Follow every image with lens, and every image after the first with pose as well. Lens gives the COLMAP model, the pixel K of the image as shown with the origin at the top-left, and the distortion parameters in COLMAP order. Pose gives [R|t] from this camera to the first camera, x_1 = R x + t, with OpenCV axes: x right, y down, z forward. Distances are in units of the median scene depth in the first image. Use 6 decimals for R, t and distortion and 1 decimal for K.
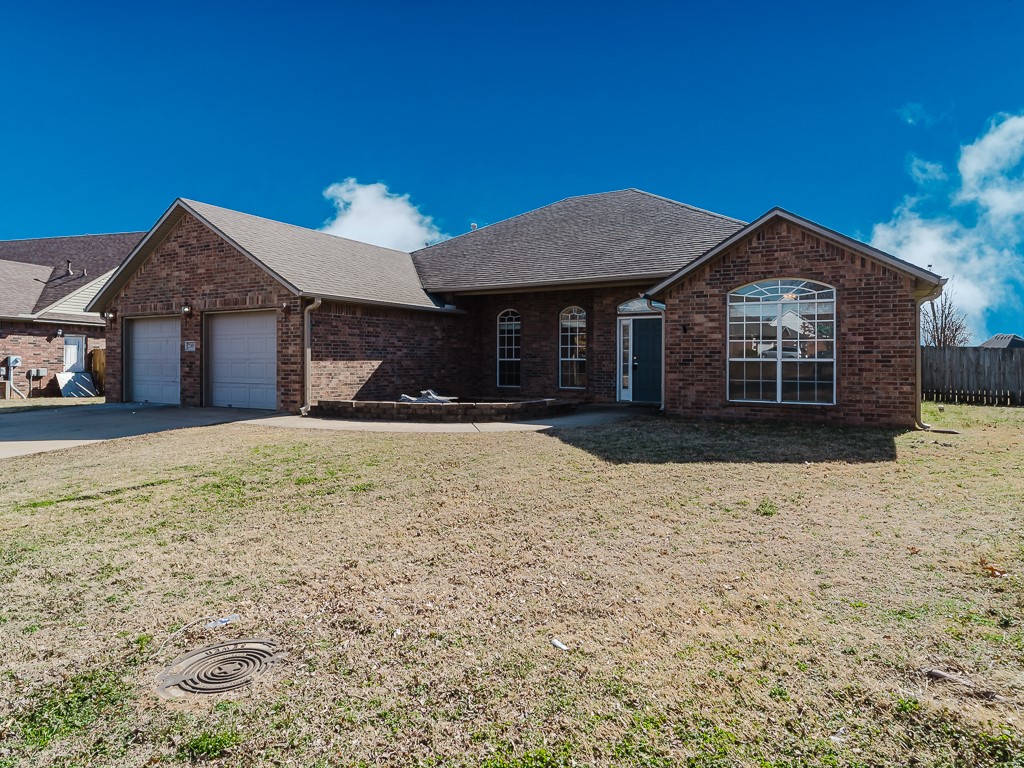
lens RADIAL K [[597.7, 0, 536.9], [0, 597.7, 351.3], [0, 0, 1]] dist [-0.000887, -0.000293]
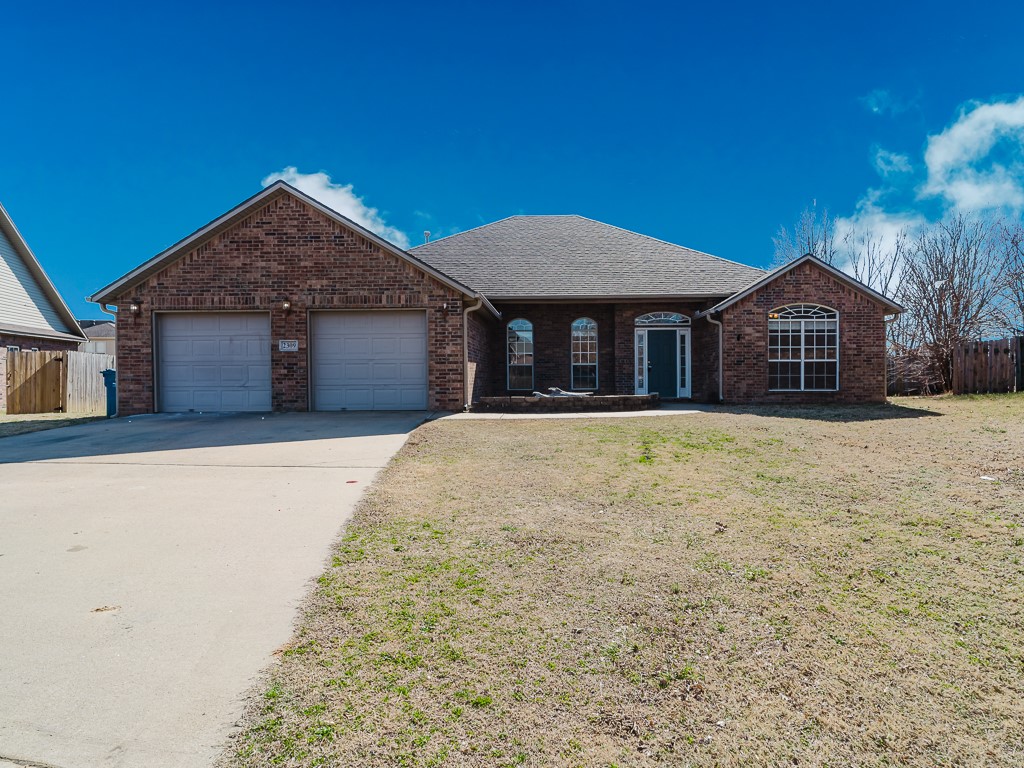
lens RADIAL K [[597.7, 0, 550.9], [0, 597.7, 383.1], [0, 0, 1]] dist [-0.000887, -0.000293]
pose [[0.887909, -0.012678, 0.459845, -0.715762], [0.001019, 0.999672, 0.025592, 0.028266], [-0.460018, -0.022255, 0.887630, 0.007018]]
